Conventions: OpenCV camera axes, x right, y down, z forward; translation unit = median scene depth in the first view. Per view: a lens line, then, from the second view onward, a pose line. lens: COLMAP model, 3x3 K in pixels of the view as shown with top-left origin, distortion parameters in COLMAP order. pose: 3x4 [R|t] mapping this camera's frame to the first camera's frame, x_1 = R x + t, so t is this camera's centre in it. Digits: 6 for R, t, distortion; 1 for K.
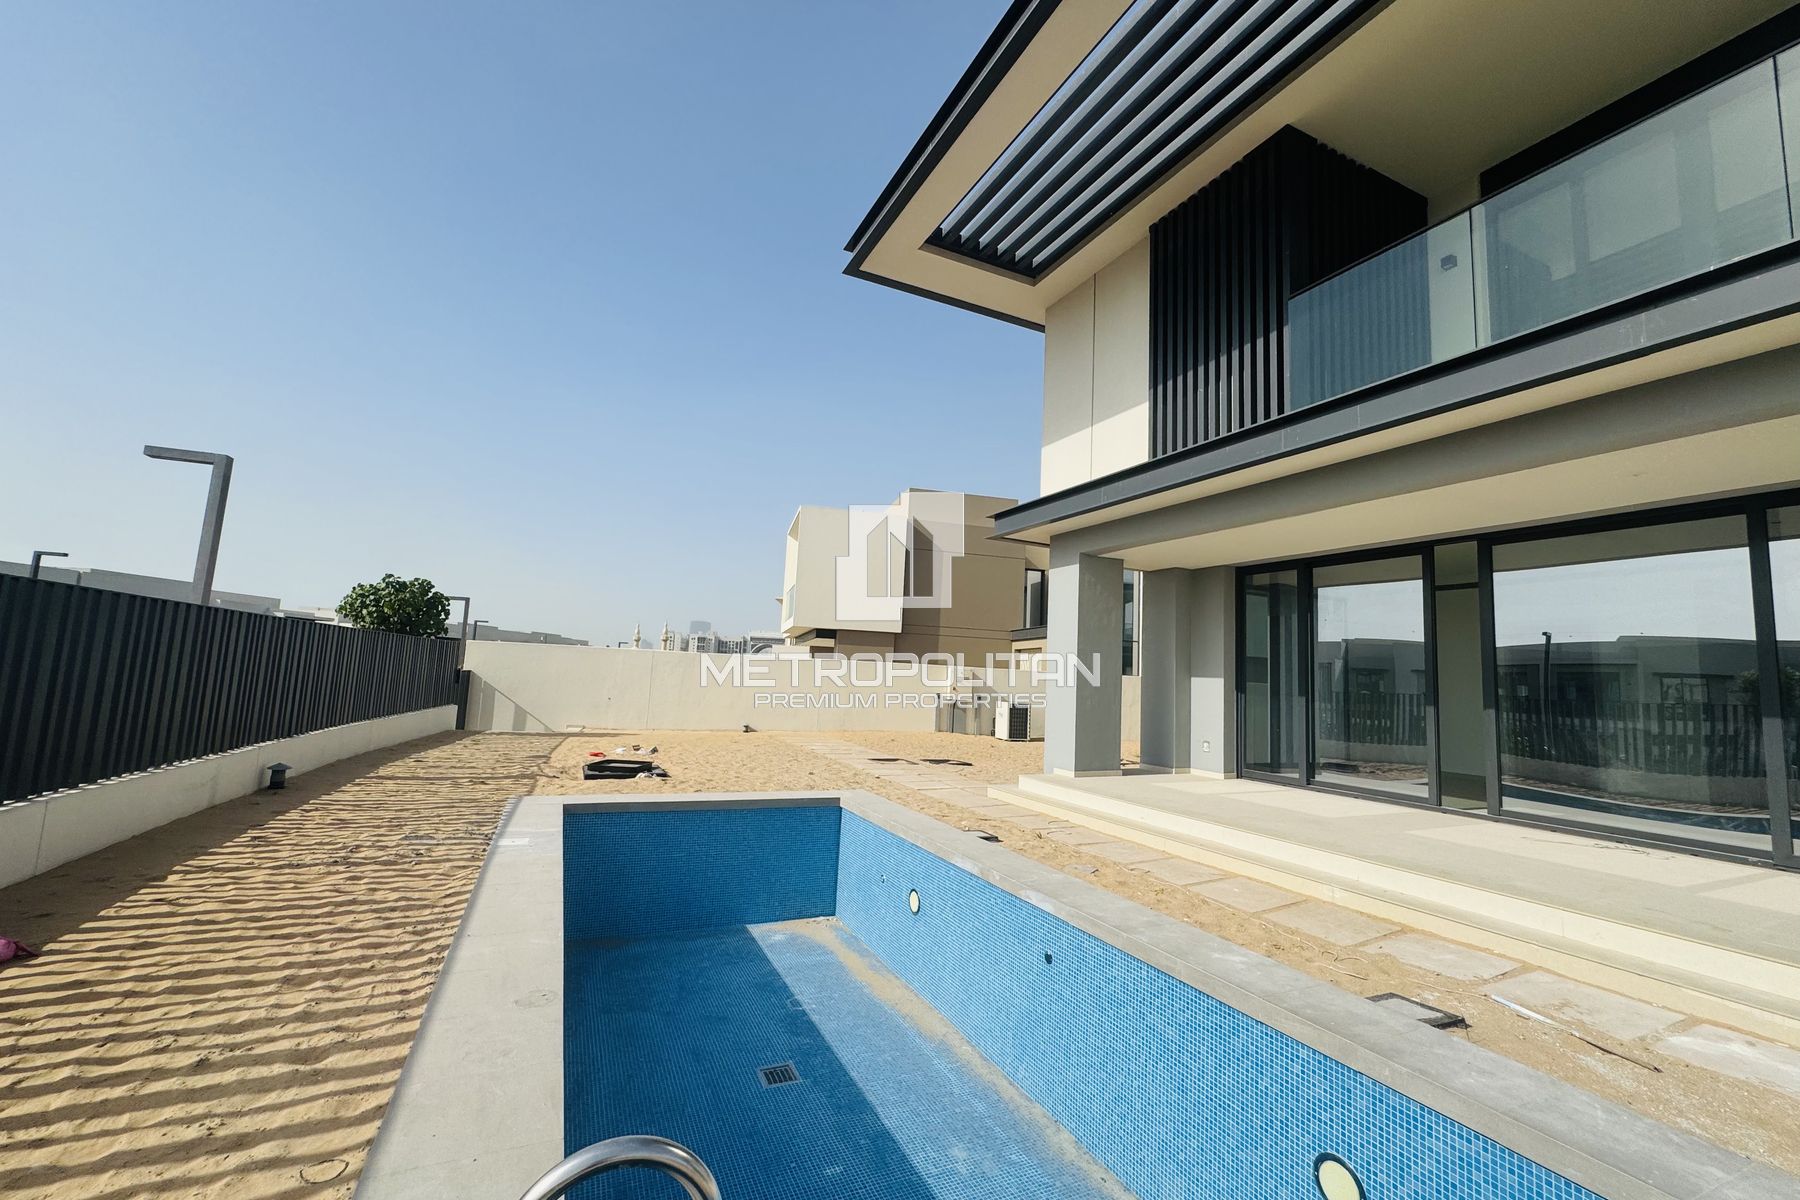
lens RADIAL K [[726.0, 0, 900.0], [0, 726.0, 595.5], [0, 0, 1]] dist [-0.003082, 0.001232]
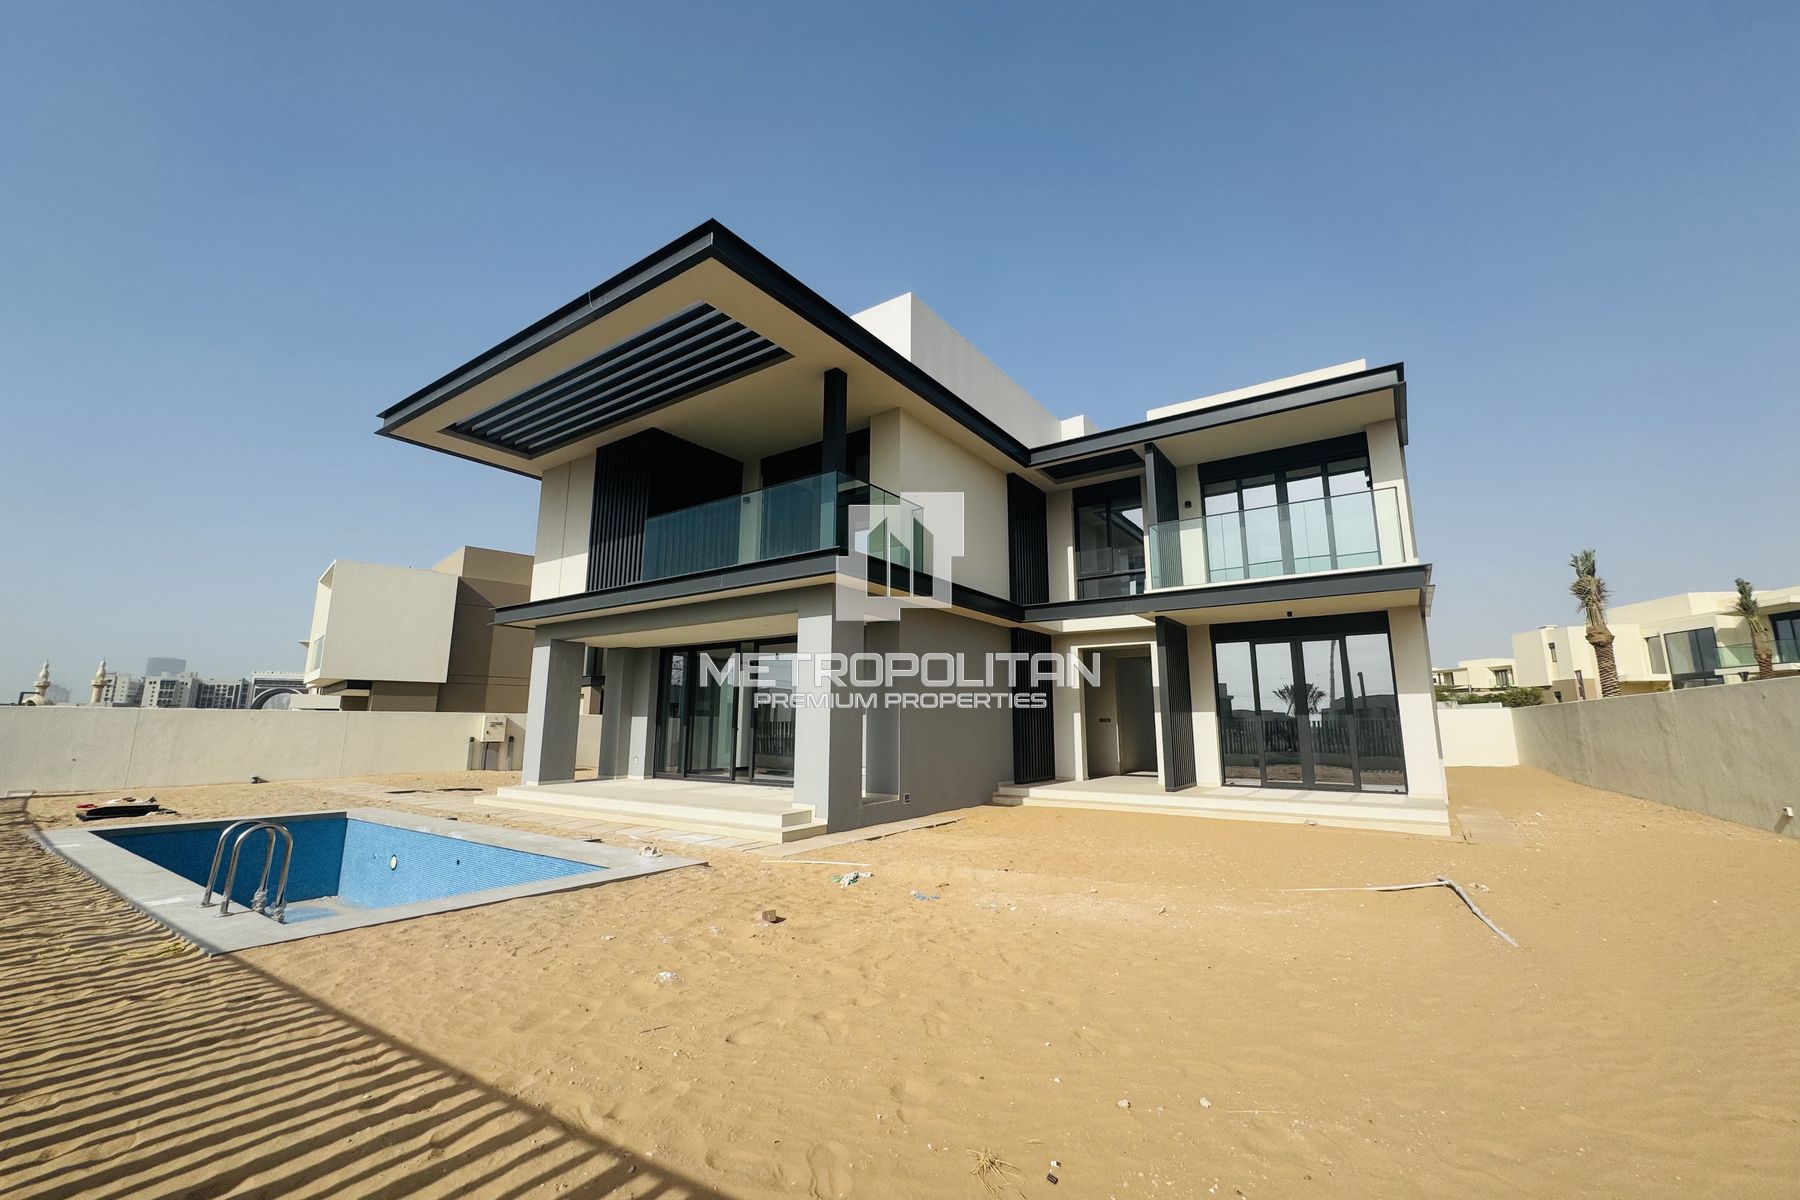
lens RADIAL K [[726.0, 0, 894.5], [0, 726.0, 593.5], [0, 0, 1]] dist [-0.003082, 0.001232]
pose [[0.869024, 0.045220, 0.492700, 0.122026], [-0.018499, 0.998088, -0.058978, -0.080528], [-0.494424, 0.042139, 0.868199, -0.736316]]
